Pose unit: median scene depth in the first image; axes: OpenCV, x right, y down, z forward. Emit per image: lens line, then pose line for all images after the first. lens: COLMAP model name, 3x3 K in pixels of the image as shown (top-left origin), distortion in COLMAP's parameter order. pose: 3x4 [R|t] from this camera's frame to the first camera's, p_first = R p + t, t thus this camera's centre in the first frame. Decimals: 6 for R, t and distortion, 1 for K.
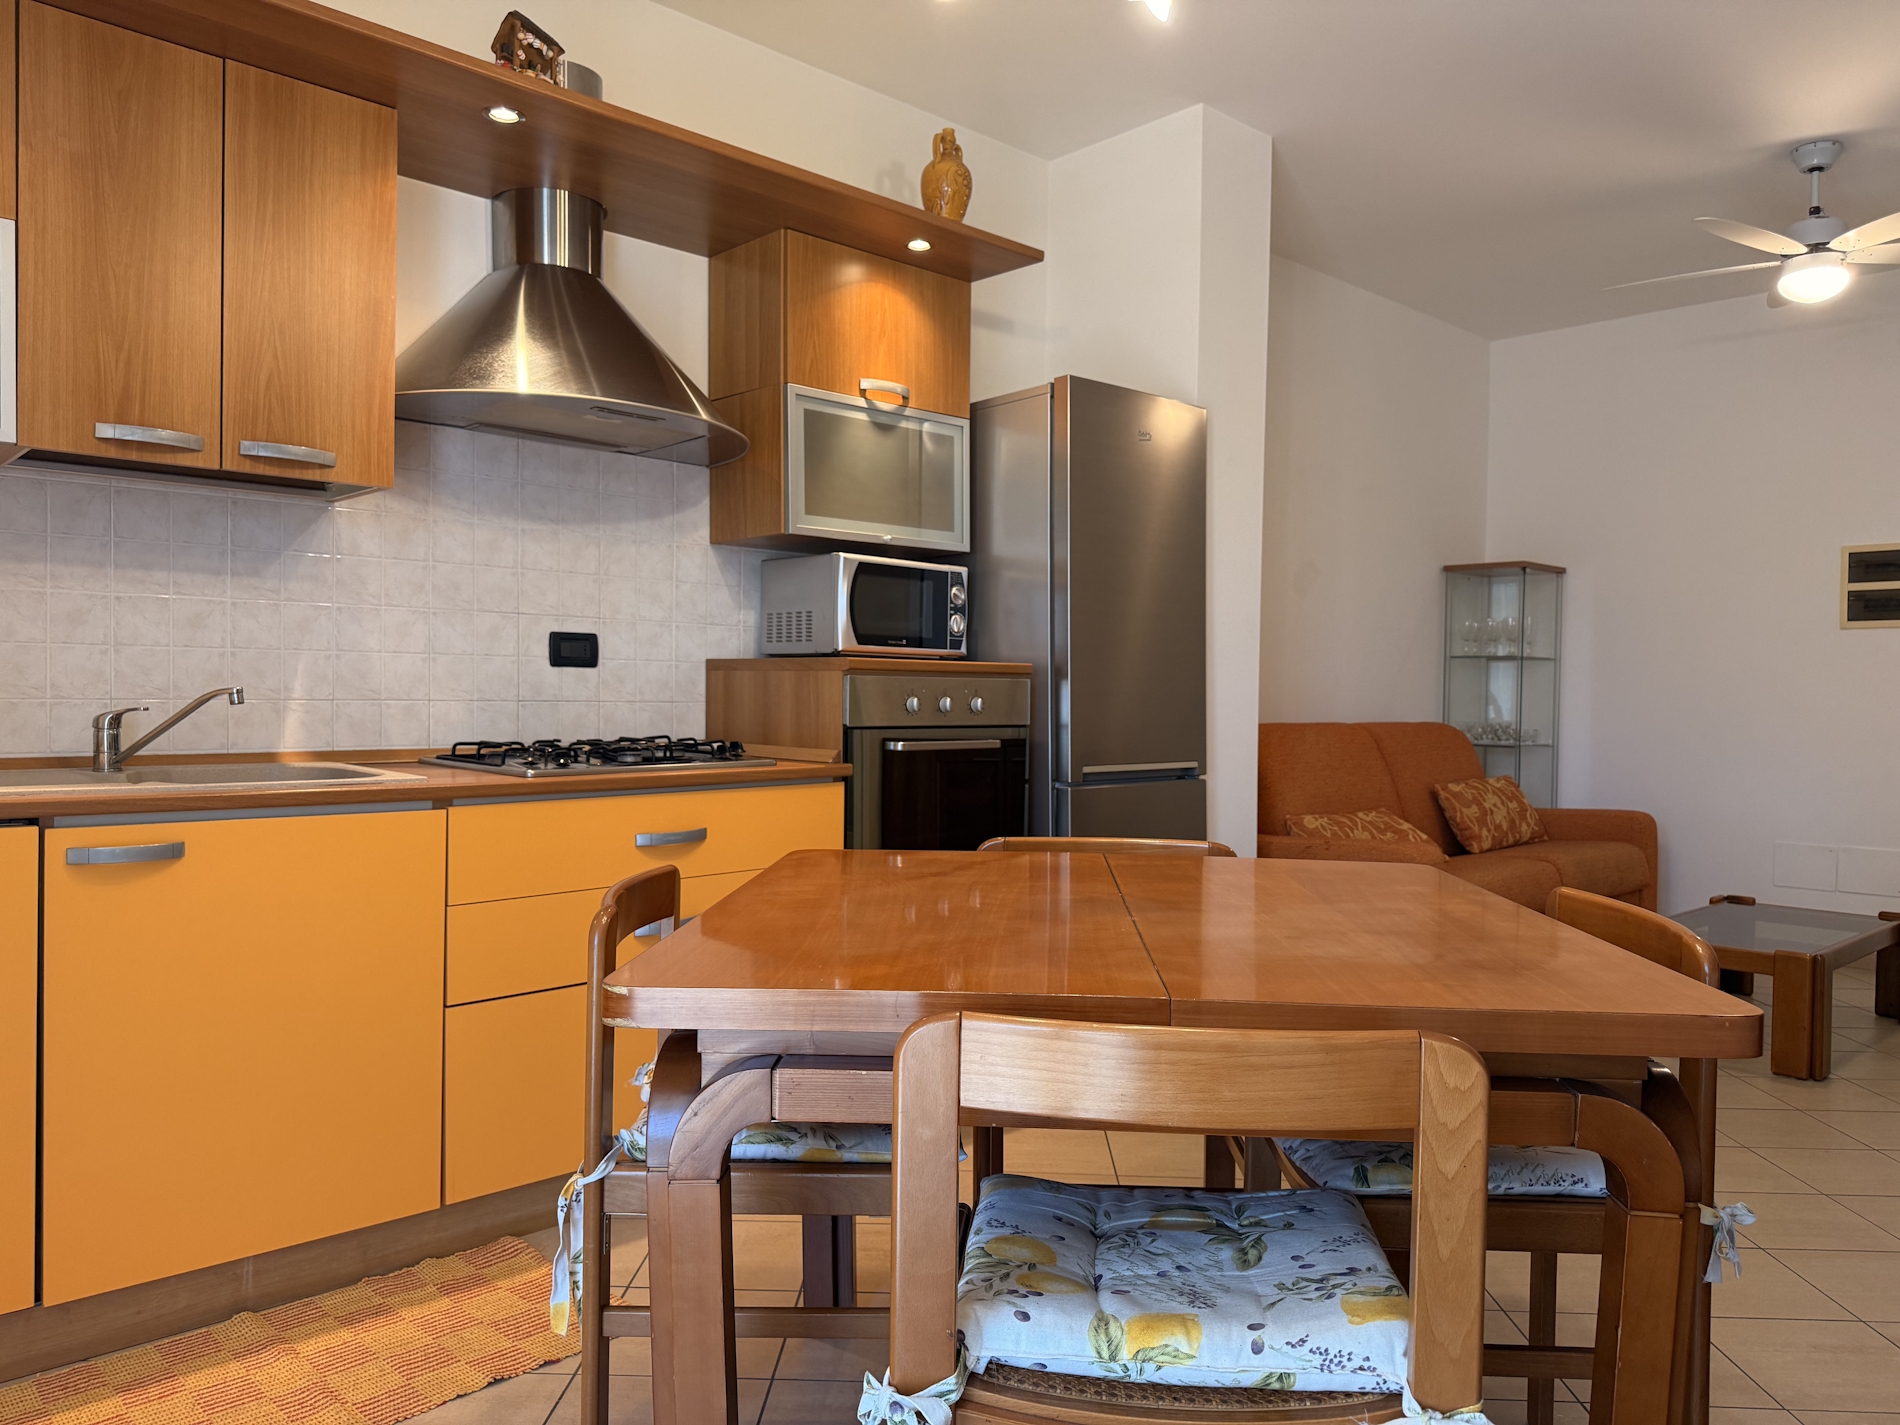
lens RADIAL K [[1342.8, 0, 955.1], [0, 1342.8, 722.0], [0, 0, 1]] dist [0.165403, -0.319605]
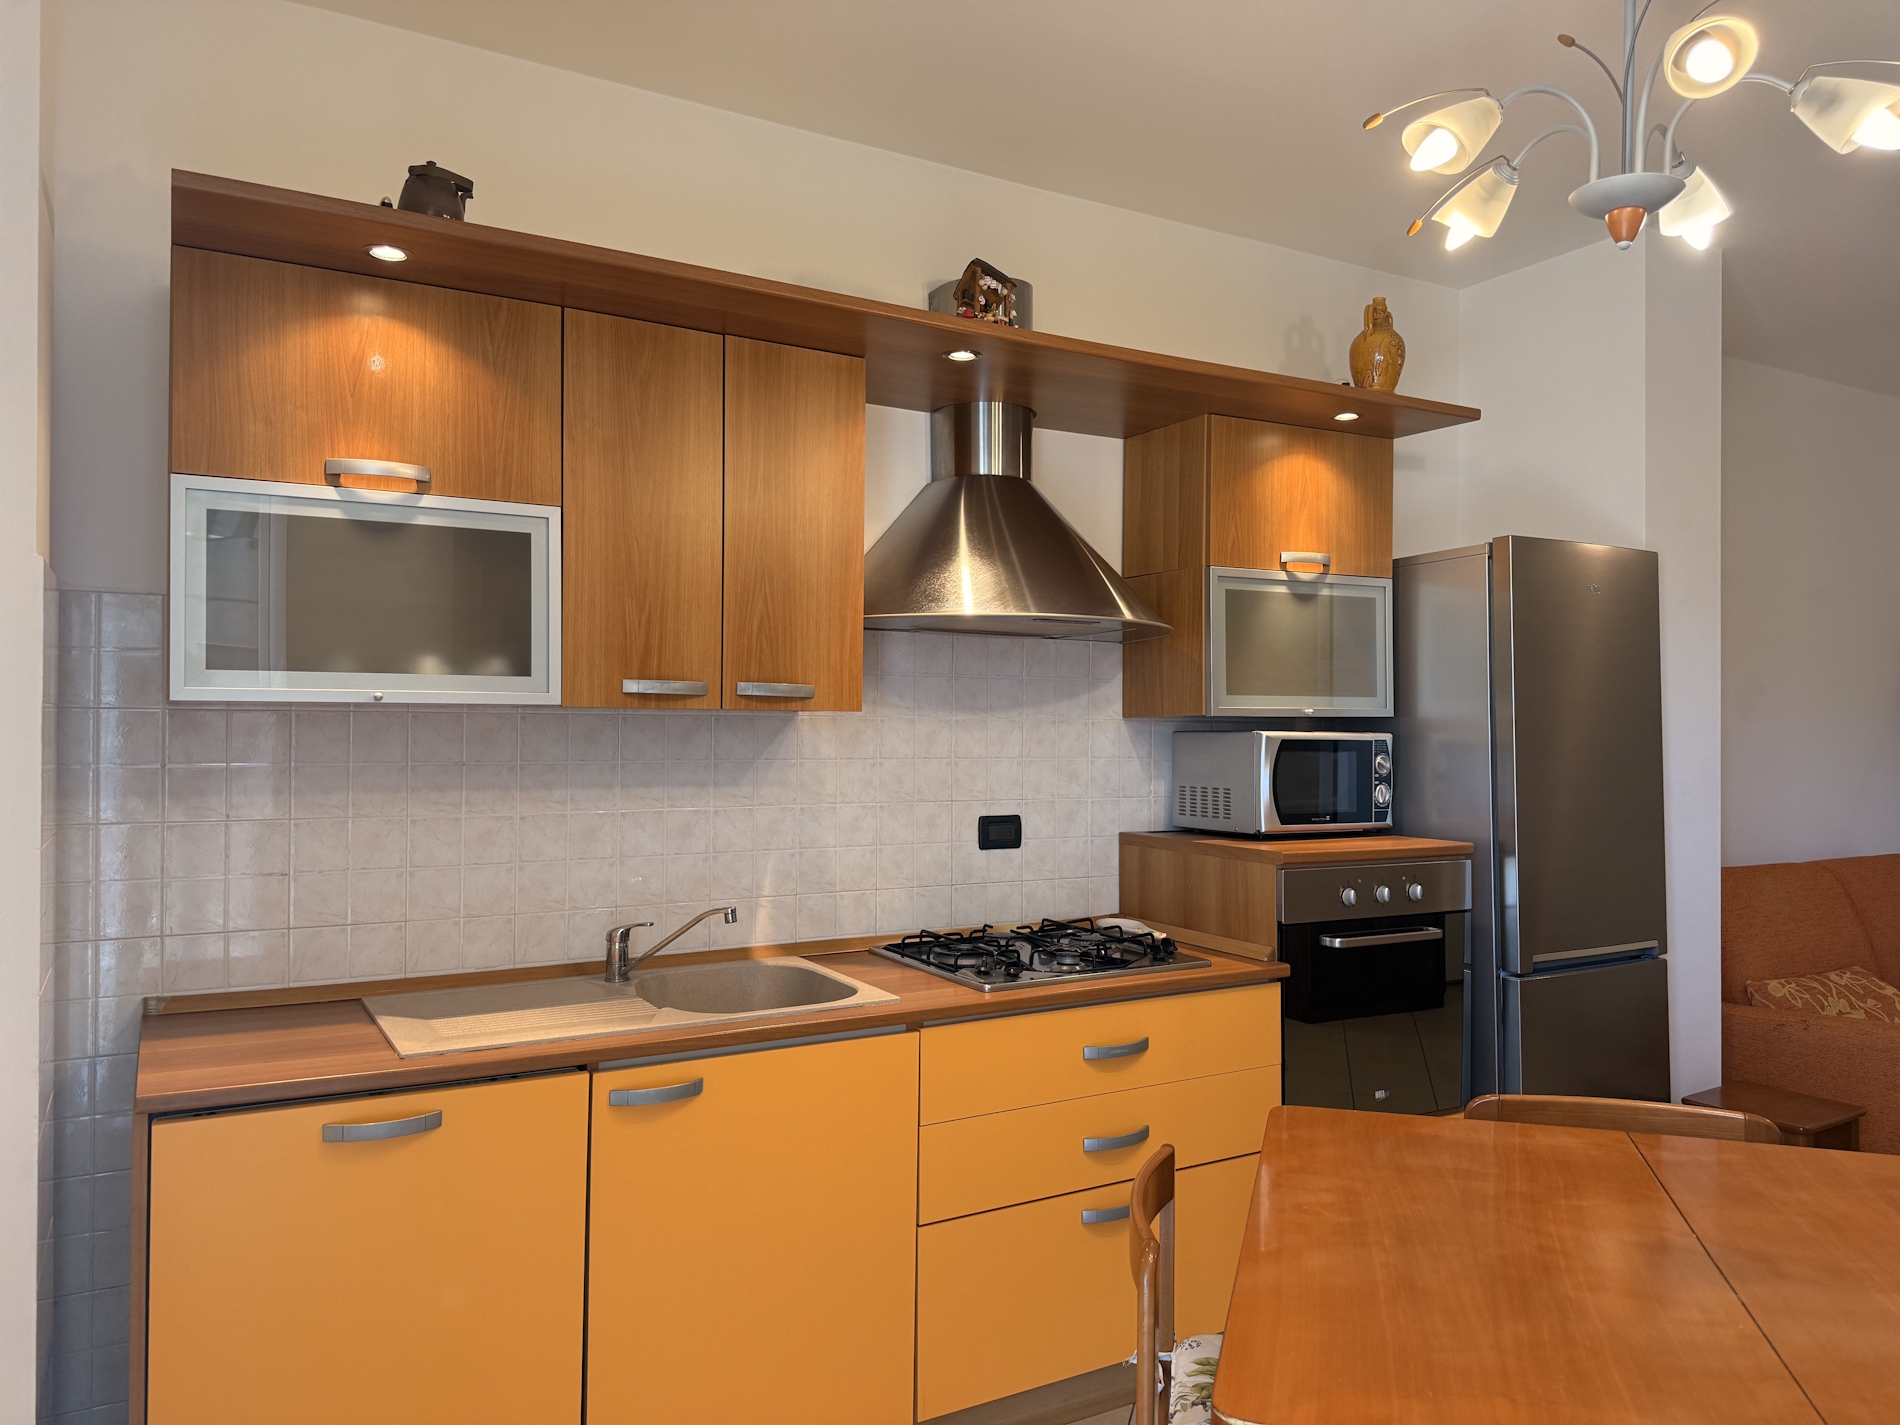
lens RADIAL K [[1342.8, 0, 955.1], [0, 1342.8, 722.0], [0, 0, 1]] dist [0.165403, -0.319605]
pose [[0.974404, -0.009169, -0.224618, -0.083042], [0.002450, 0.999542, -0.030176, -0.104982], [0.224792, 0.028853, 0.973980, -0.004171]]
